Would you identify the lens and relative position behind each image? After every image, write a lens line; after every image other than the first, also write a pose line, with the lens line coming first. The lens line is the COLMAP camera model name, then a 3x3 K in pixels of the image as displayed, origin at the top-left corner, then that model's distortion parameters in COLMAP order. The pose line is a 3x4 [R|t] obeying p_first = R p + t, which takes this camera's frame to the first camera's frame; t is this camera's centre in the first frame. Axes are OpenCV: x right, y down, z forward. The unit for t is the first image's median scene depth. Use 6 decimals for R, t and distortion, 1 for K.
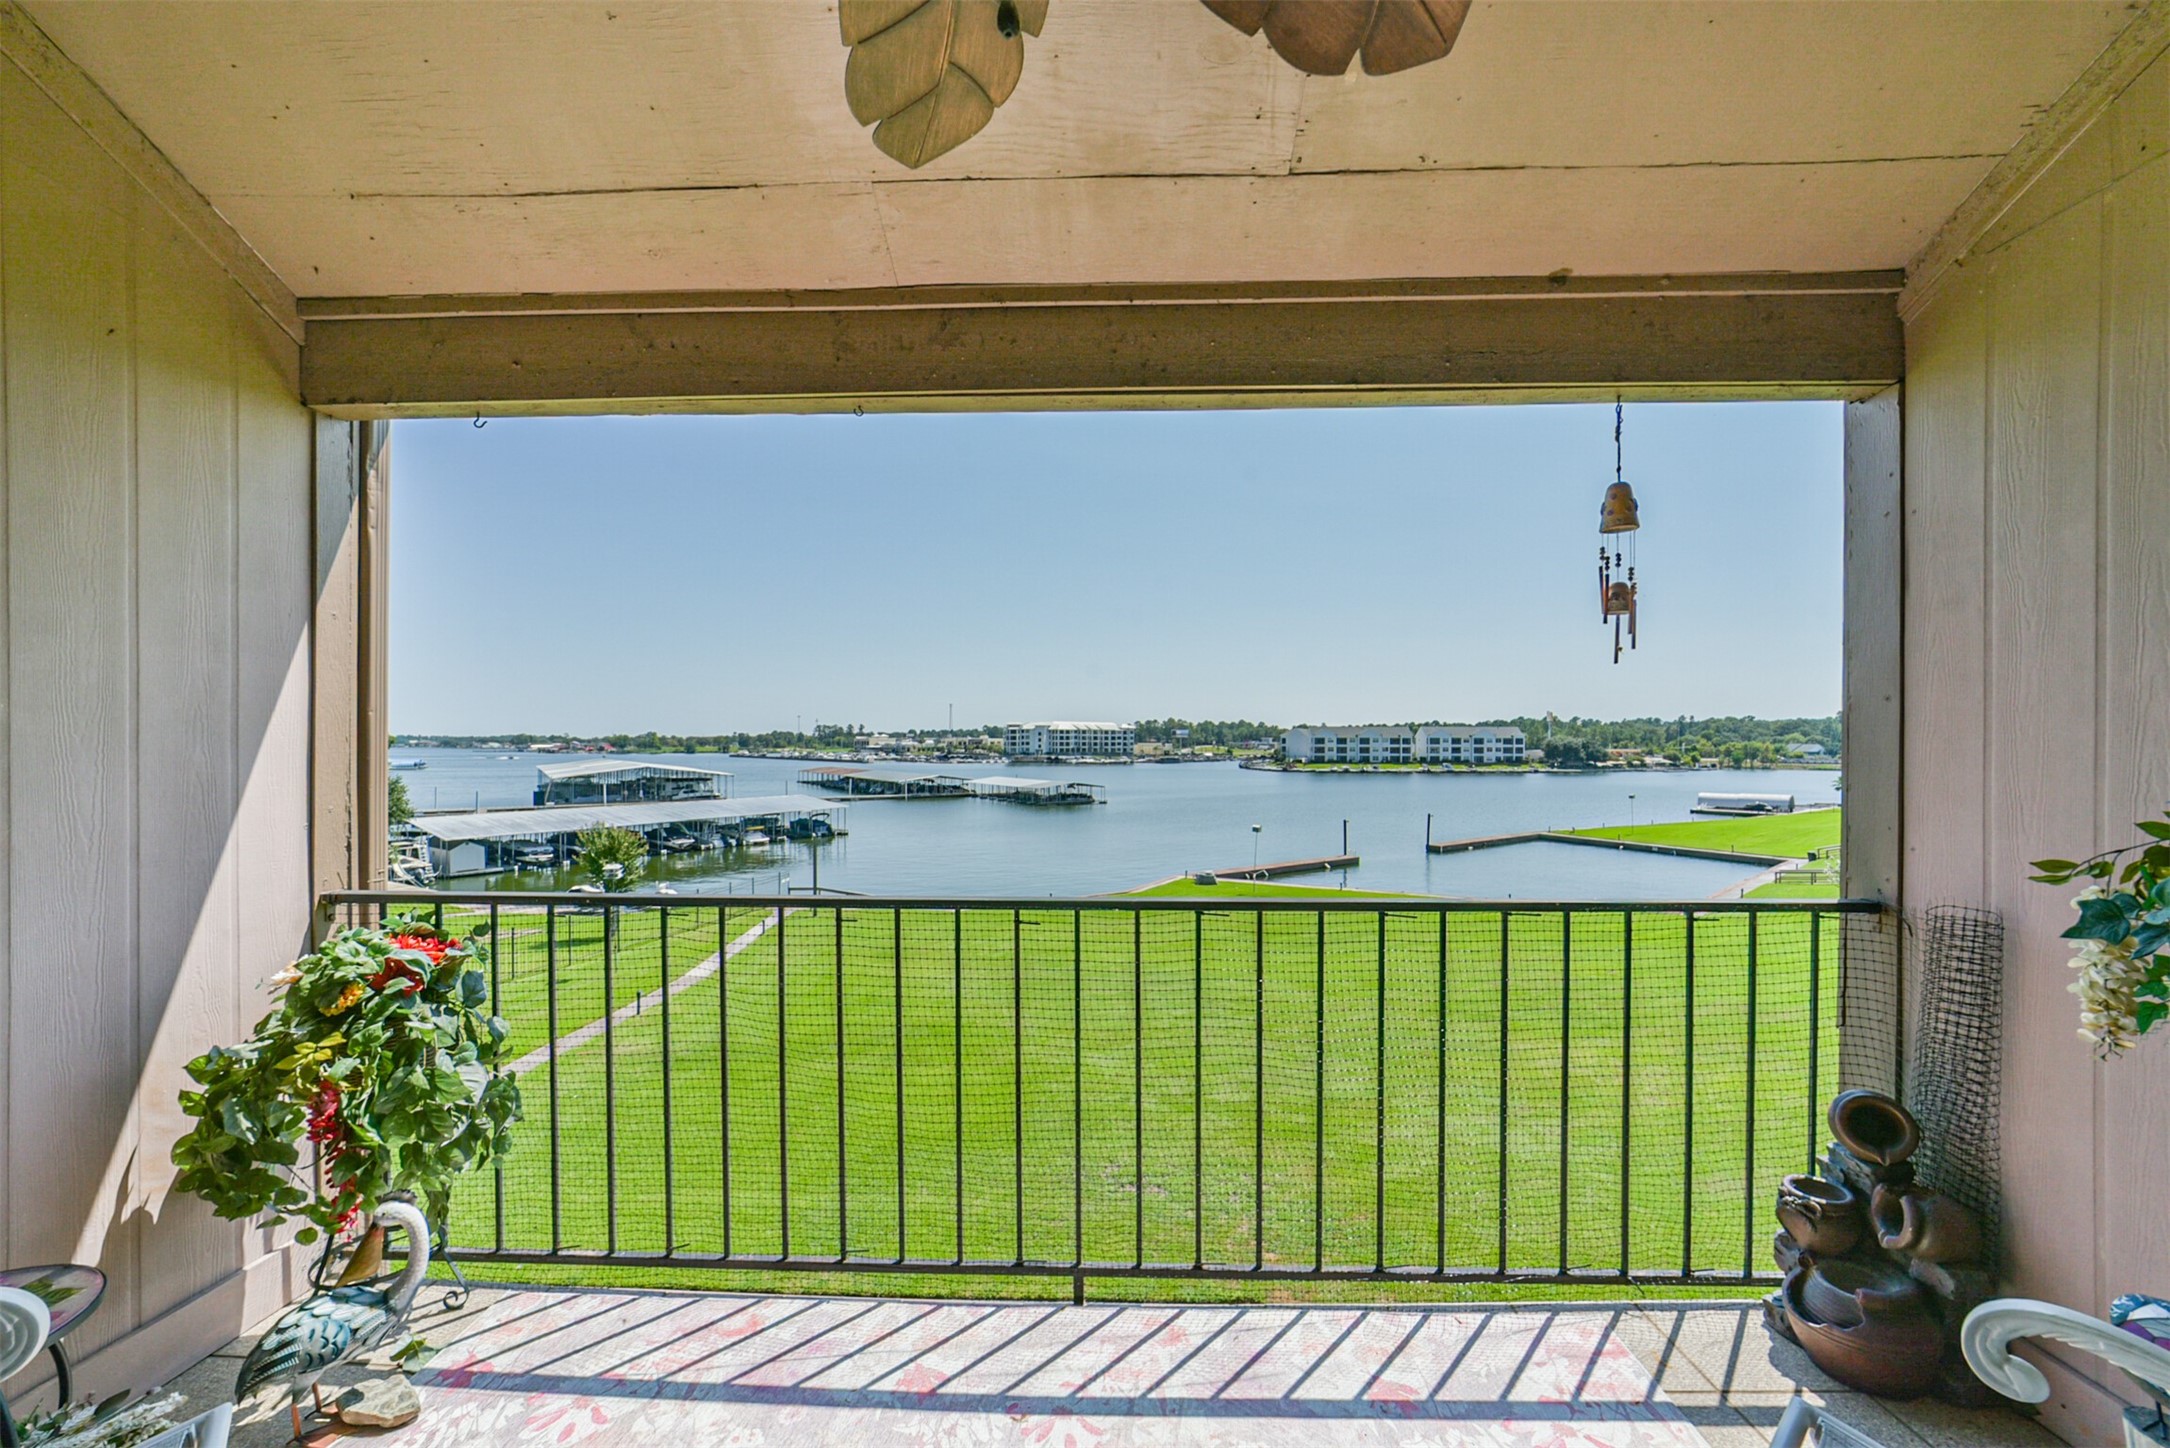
lens RADIAL K [[837.0, 0, 1092.4], [0, 837.0, 754.2], [0, 0, 1]] dist [-0.013306, 0.010153]
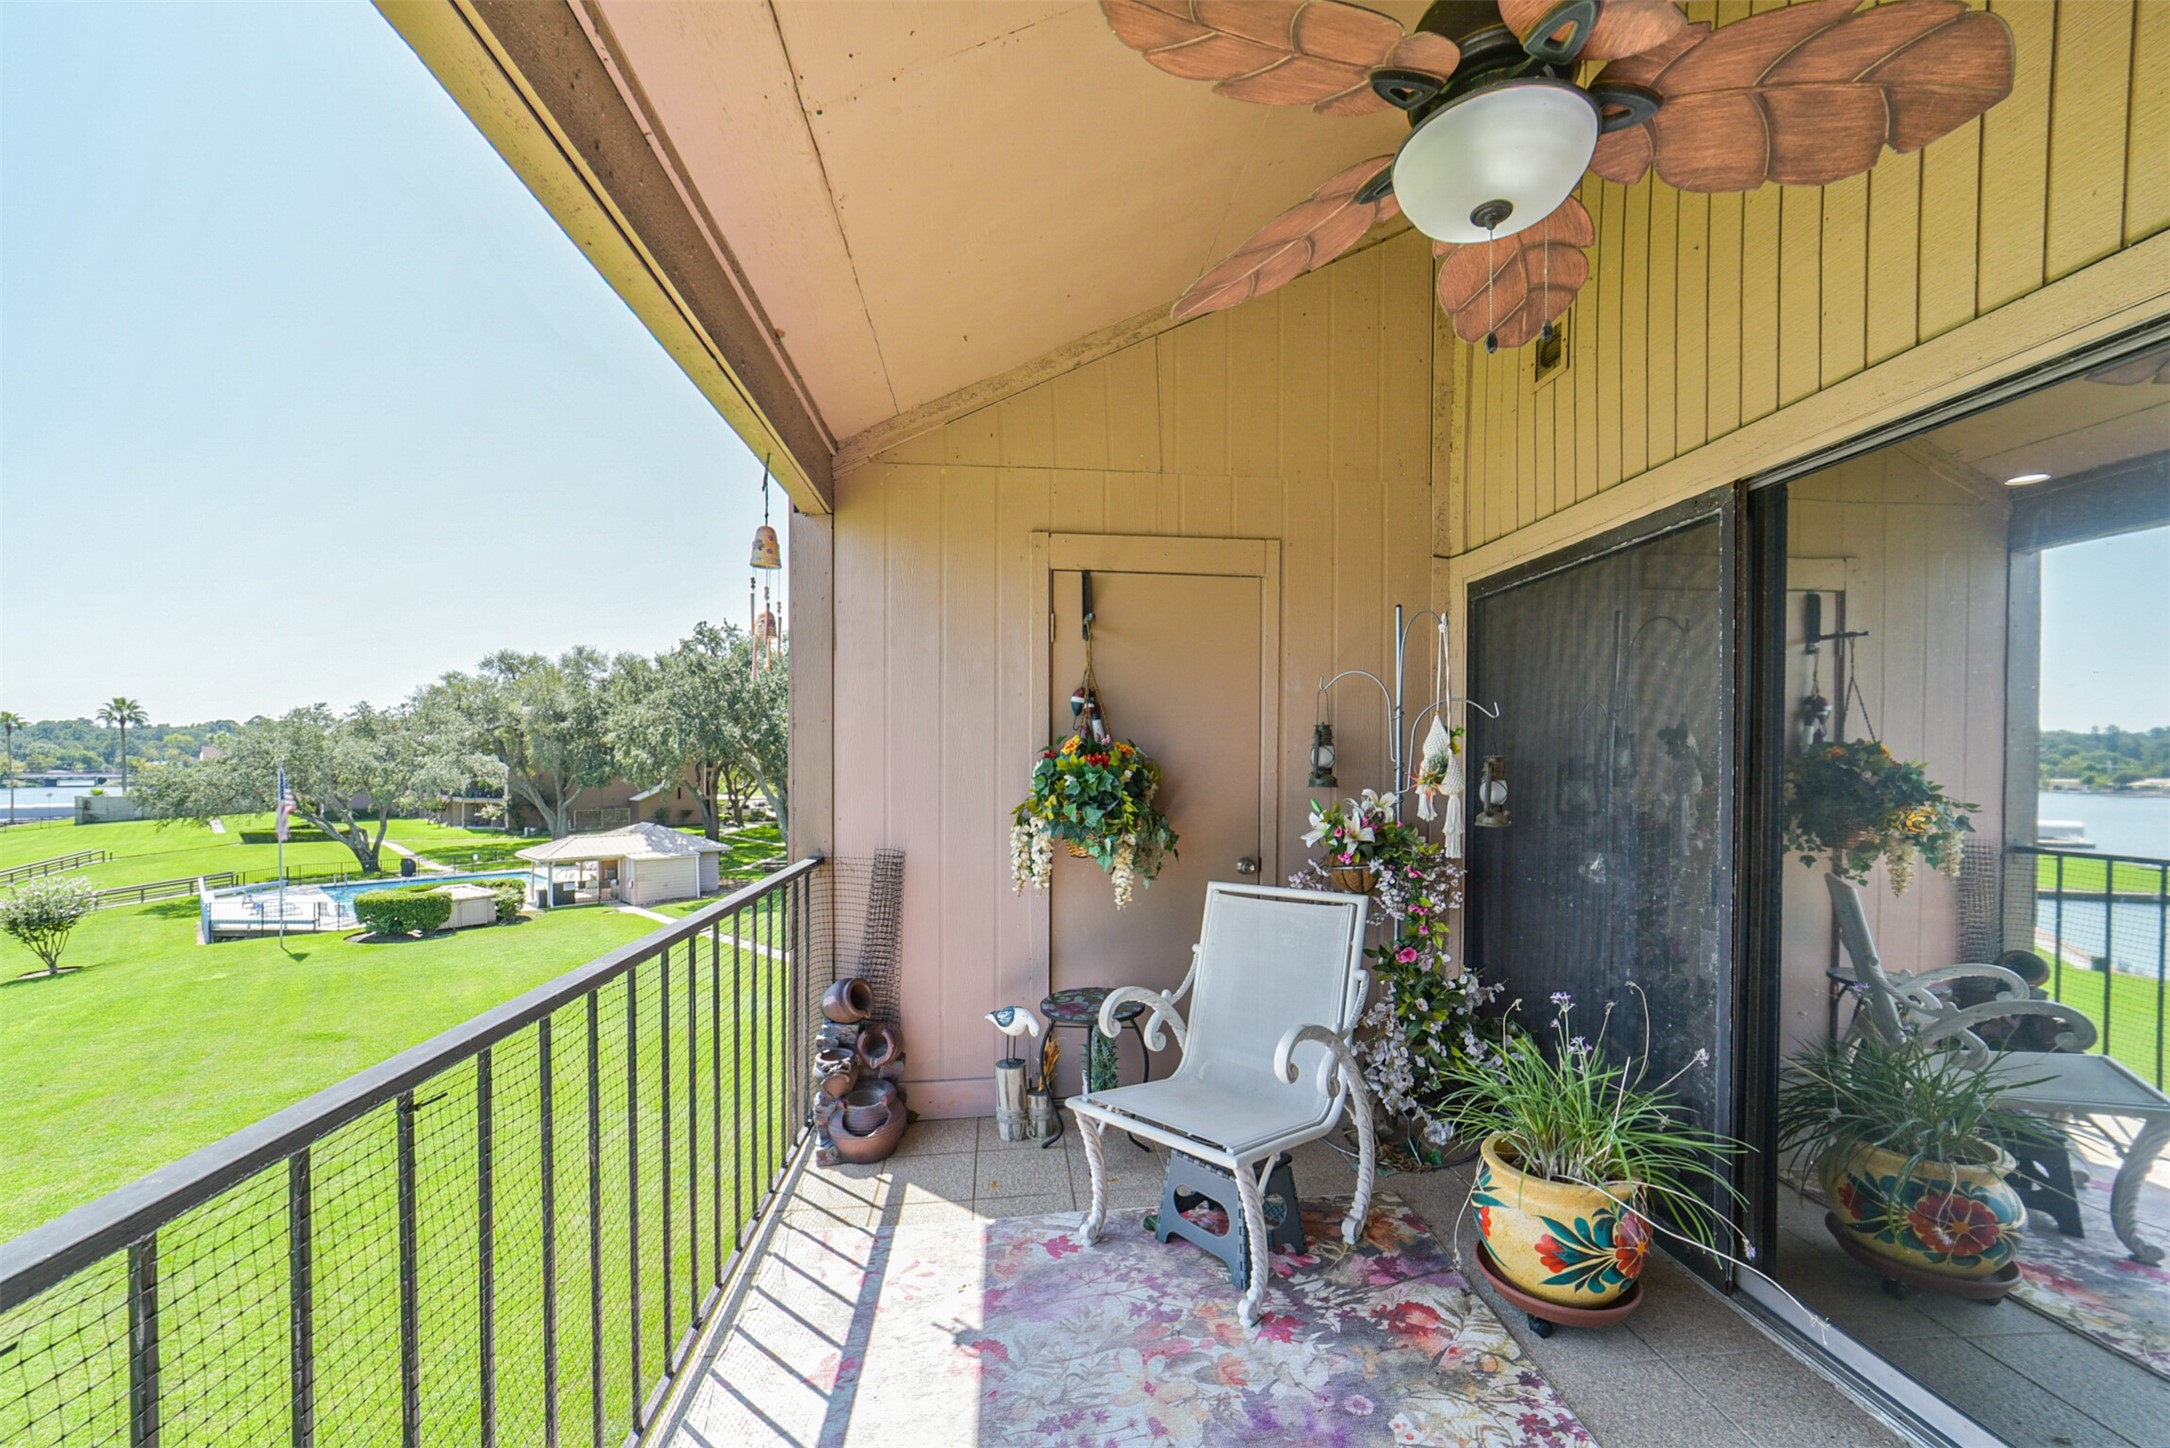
lens RADIAL K [[856.9, 0, 1078.2], [0, 856.9, 776.0], [0, 0, 1]] dist [-0.025197, 0.009755]
pose [[-0.107374, -0.017722, 0.994061, -0.717652], [0.006094, 0.999811, 0.018482, 0.008540], [-0.994200, 0.008043, -0.107246, 0.813136]]
